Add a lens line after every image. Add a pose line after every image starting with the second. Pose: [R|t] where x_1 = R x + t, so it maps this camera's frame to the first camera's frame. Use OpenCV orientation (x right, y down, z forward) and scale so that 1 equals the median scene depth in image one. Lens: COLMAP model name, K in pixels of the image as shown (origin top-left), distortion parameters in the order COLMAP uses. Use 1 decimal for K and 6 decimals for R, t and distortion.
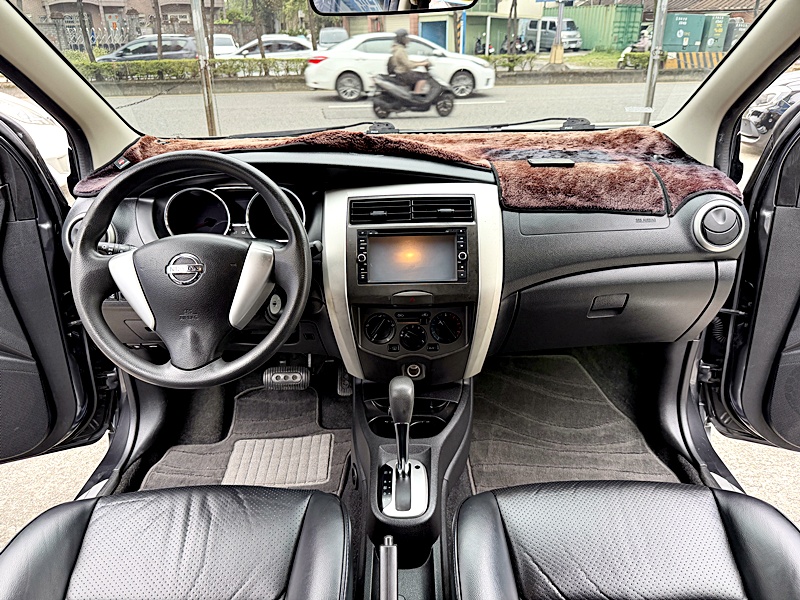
lens RADIAL K [[549.2, 0, 400.0], [0, 549.2, 300.0], [0, 0, 1]] dist [0.012092, -0.000637]
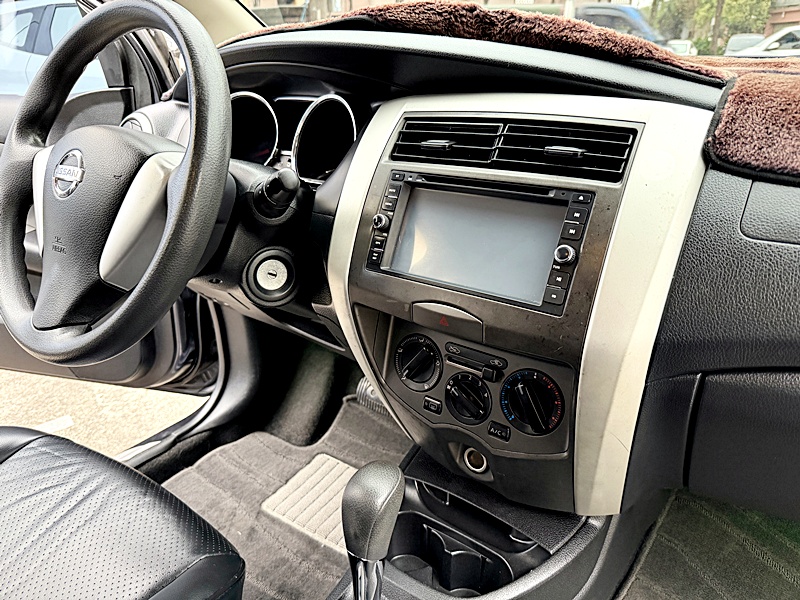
lens RADIAL K [[569.2, 0, 394.7], [0, 569.2, 297.9], [0, 0, 1]] dist [-0.003729, -0.006445]
pose [[0.818971, 0.238441, -0.521951, 0.233931], [-0.250772, 0.966845, 0.048205, -0.032815], [0.516140, 0.091412, 0.851612, 0.523238]]
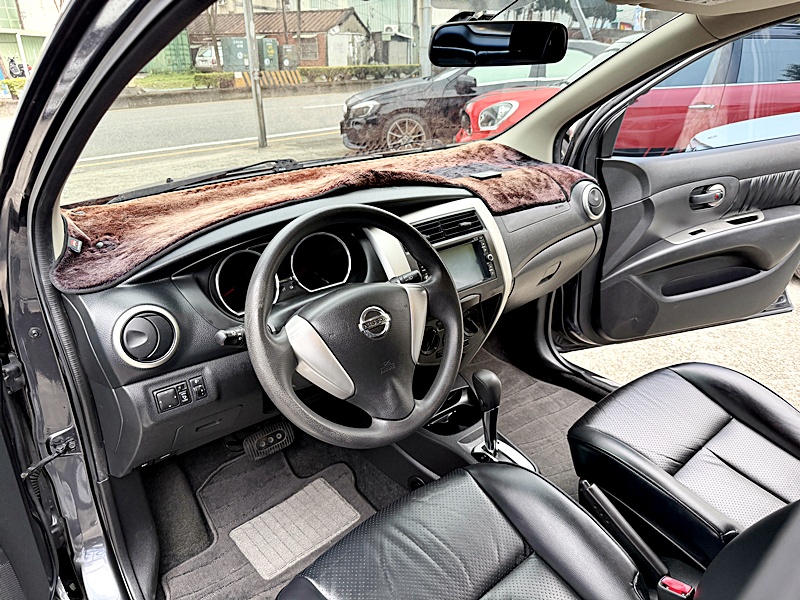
lens RADIAL K [[564.4, 0, 400.3], [0, 564.4, 320.1], [0, 0, 1]] dist [-0.003613, -0.002576]
pose [[0.760160, -0.277196, 0.587639, -0.764356], [0.281465, 0.955647, 0.086692, -0.106888], [-0.585606, 0.099500, 0.804466, 0.122465]]
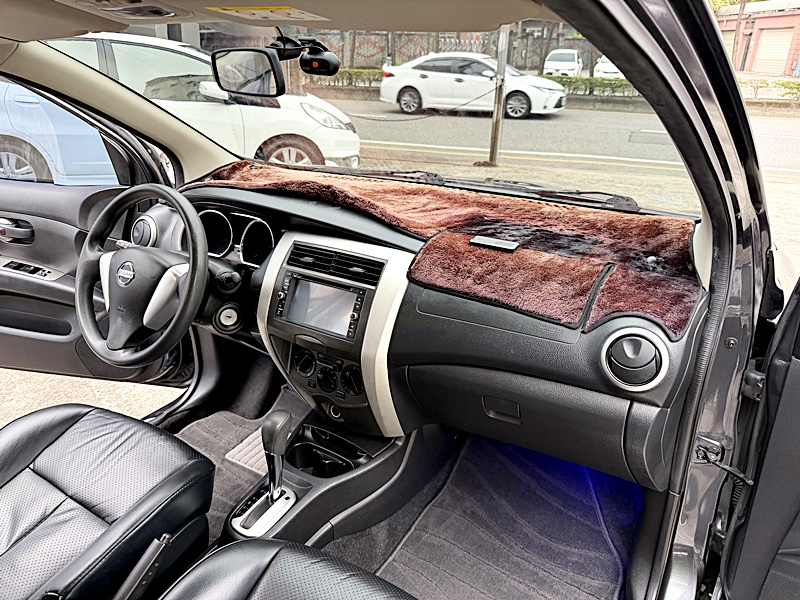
lens RADIAL K [[549.2, 0, 400.0], [0, 549.2, 300.0], [0, 0, 1]] dist [0.012092, -0.000637]
pose [[0.858966, 0.233899, -0.455487, 0.619745], [-0.246167, 0.968659, 0.033192, -0.157958], [0.448975, 0.083615, 0.889623, 0.111752]]
